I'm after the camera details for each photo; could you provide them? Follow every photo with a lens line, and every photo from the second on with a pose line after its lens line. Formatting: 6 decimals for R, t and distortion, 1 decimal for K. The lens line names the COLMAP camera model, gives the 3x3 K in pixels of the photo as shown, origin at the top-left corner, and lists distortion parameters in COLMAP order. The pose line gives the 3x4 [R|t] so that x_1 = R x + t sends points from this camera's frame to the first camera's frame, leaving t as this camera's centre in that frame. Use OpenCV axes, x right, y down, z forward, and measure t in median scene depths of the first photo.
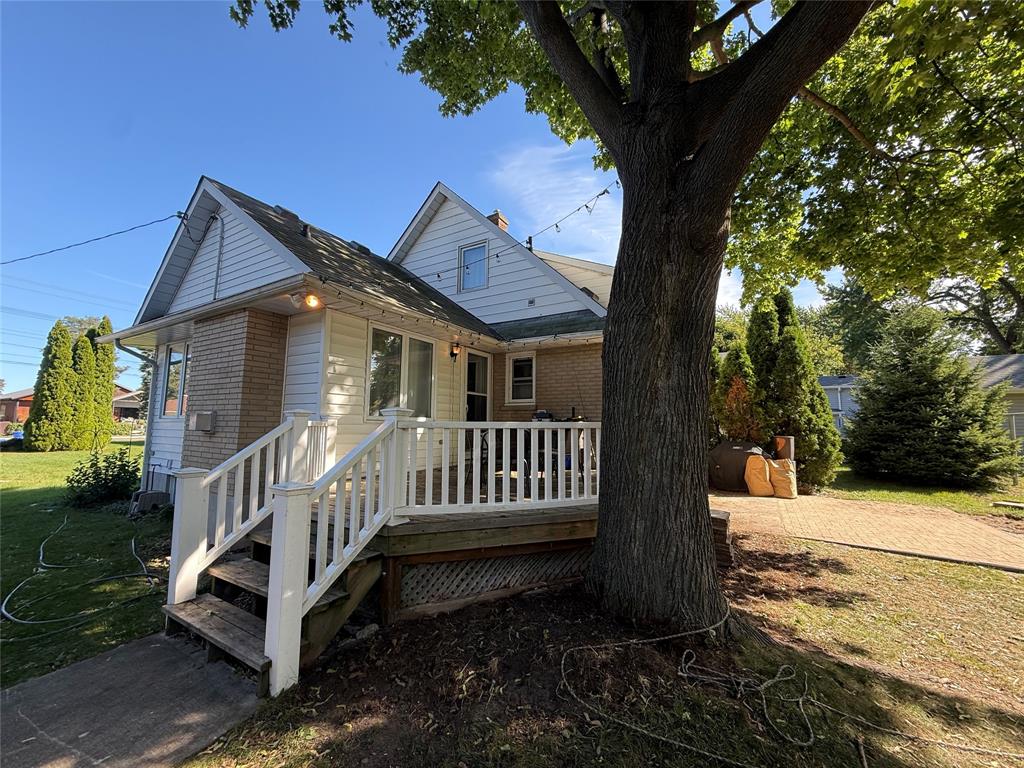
lens RADIAL K [[413.9, 0, 512.0], [0, 413.9, 384.0], [0, 0, 1]] dist [-0.008039, 0.000025]
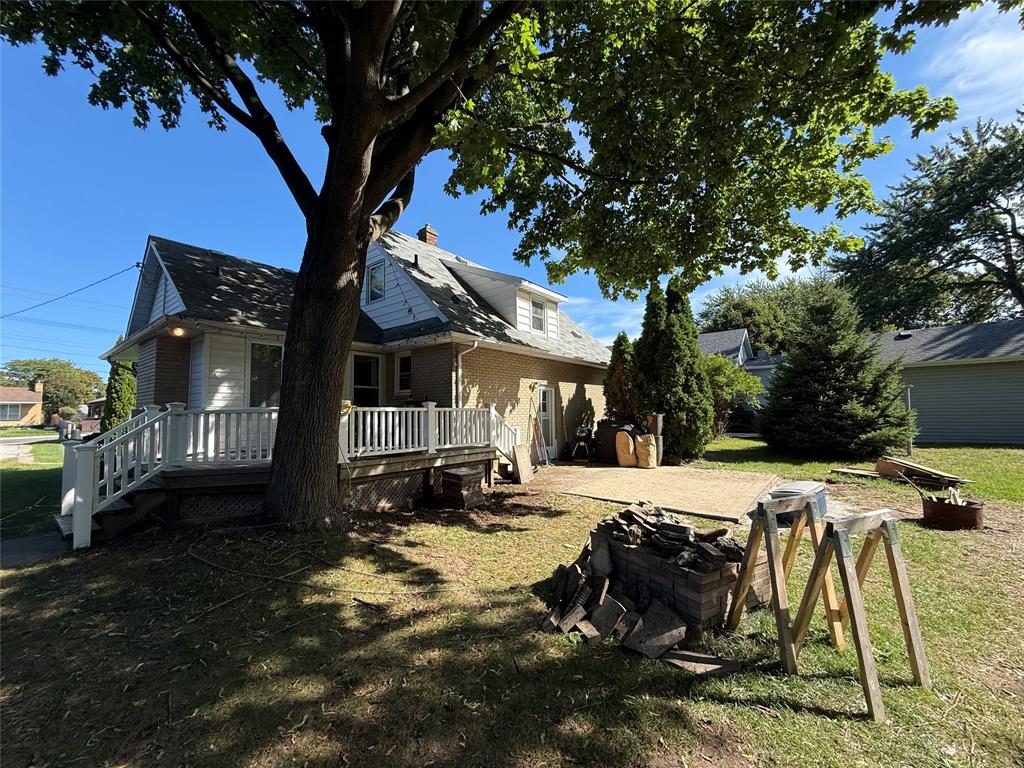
lens RADIAL K [[413.2, 0, 512.0], [0, 413.2, 384.0], [0, 0, 1]] dist [-0.035626, 0.026793]
pose [[0.992612, -0.035770, -0.115939, 0.437967], [0.039477, 0.998775, 0.029839, -0.004671], [0.114730, -0.034196, 0.992808, -0.166007]]
